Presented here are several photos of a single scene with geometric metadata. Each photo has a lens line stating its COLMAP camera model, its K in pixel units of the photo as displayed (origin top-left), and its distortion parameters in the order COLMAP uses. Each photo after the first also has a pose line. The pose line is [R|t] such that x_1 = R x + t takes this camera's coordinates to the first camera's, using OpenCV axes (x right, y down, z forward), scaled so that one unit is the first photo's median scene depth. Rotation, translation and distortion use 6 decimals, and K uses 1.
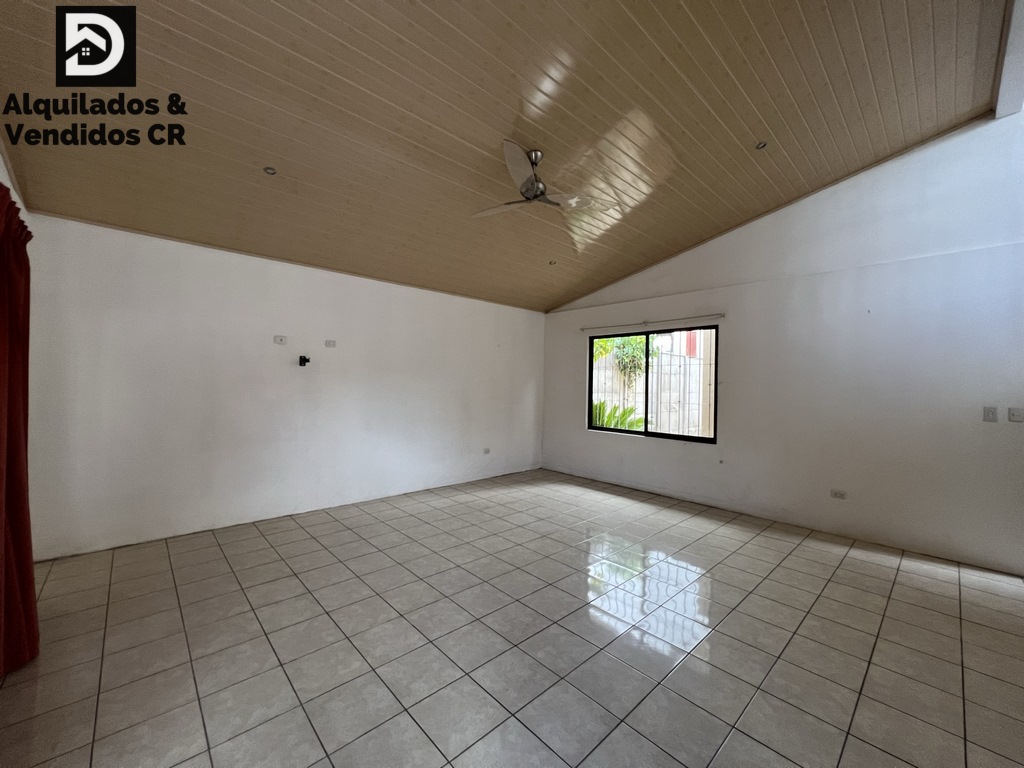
lens RADIAL K [[409.5, 0, 506.1], [0, 409.5, 384.9], [0, 0, 1]] dist [-0.003179, 0.000772]
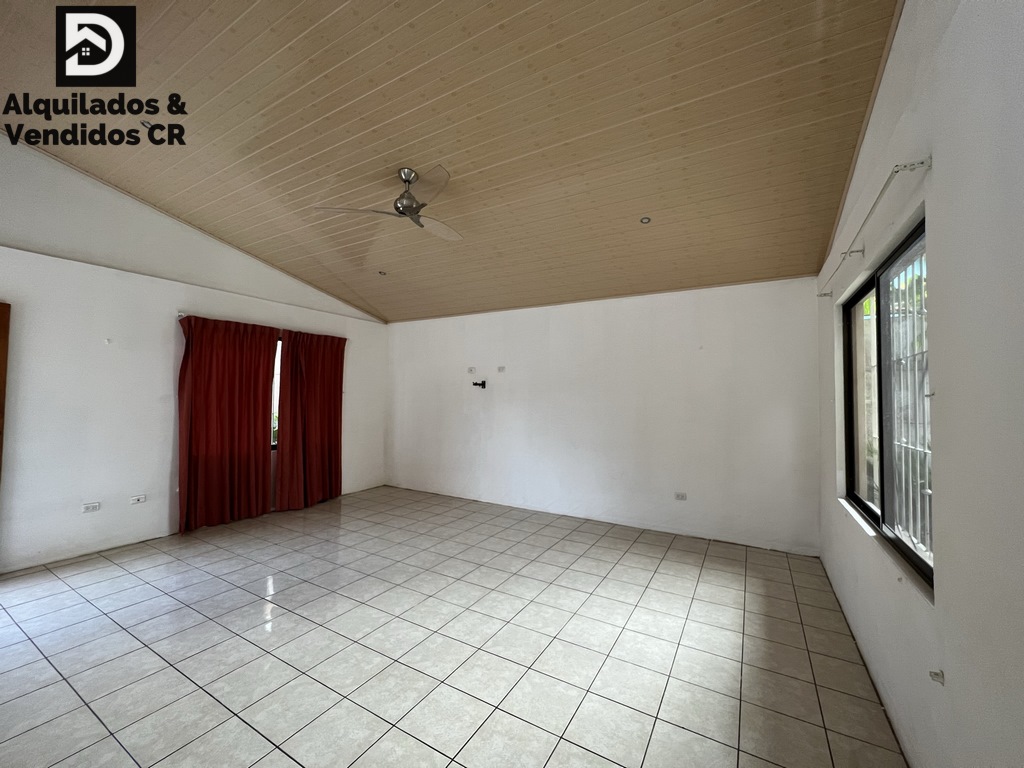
lens RADIAL K [[411.4, 0, 510.1], [0, 411.4, 380.4], [0, 0, 1]] dist [-0.003896, -0.000220]
pose [[0.290414, -0.052490, -0.955460, 0.909850], [-0.009571, 0.998285, -0.057752, 0.004145], [0.956853, 0.025917, 0.289414, 0.799502]]
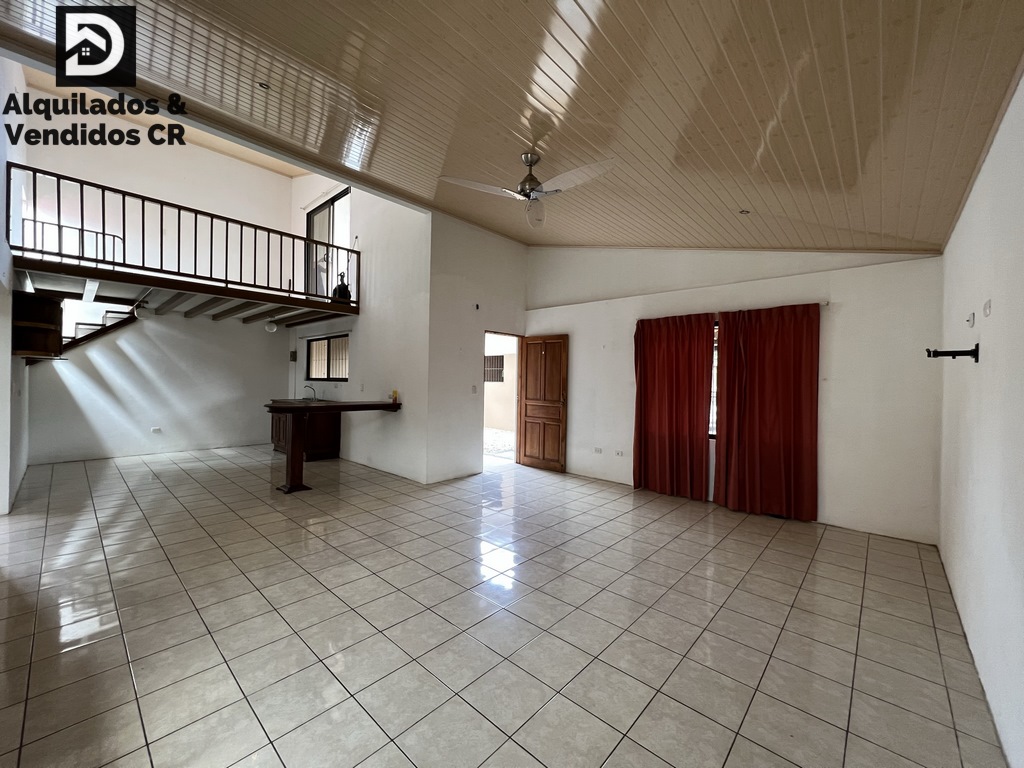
lens RADIAL K [[409.5, 0, 508.8], [0, 409.5, 382.7], [0, 0, 1]] dist [-0.003179, 0.000772]
pose [[-0.995248, -0.037034, -0.090057, 0.160394], [-0.037963, 0.999242, 0.008617, -0.003700], [0.089670, 0.011995, -0.995899, 1.682743]]
